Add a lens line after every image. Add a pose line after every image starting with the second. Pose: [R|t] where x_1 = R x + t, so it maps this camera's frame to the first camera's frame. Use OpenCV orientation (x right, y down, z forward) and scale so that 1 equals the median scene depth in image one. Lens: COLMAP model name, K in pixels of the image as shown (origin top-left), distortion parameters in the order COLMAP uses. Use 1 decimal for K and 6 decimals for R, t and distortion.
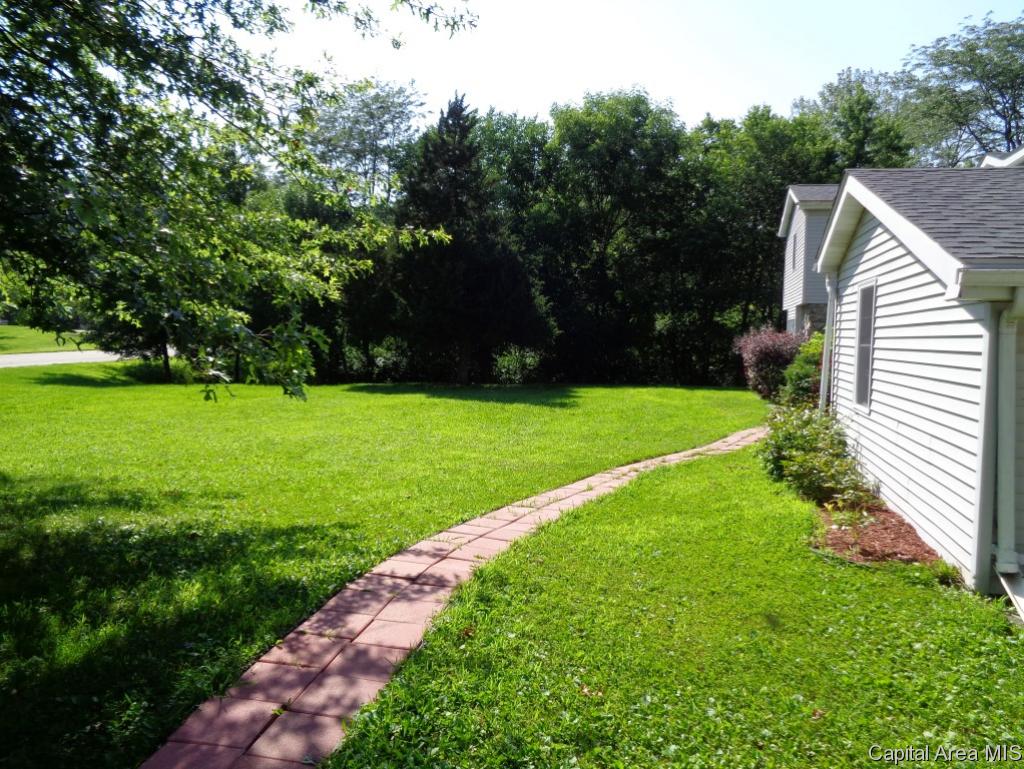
lens RADIAL K [[765.9, 0, 513.5], [0, 765.9, 372.2], [0, 0, 1]] dist [-0.000927, -0.012224]
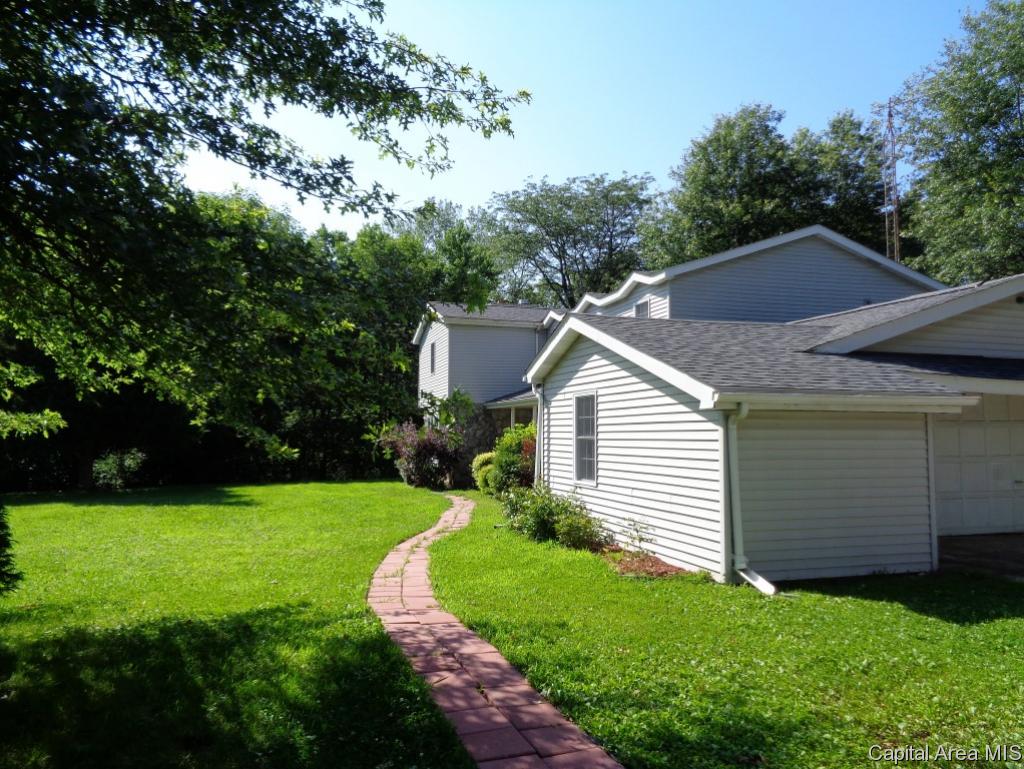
lens RADIAL K [[765.9, 0, 513.5], [0, 765.9, 372.2], [0, 0, 1]] dist [-0.000927, -0.012224]
pose [[0.853706, 0.021356, 0.520318, -0.134300], [0.043082, 0.992837, -0.111437, -0.000971], [-0.518971, 0.117551, 0.846671, -0.045772]]
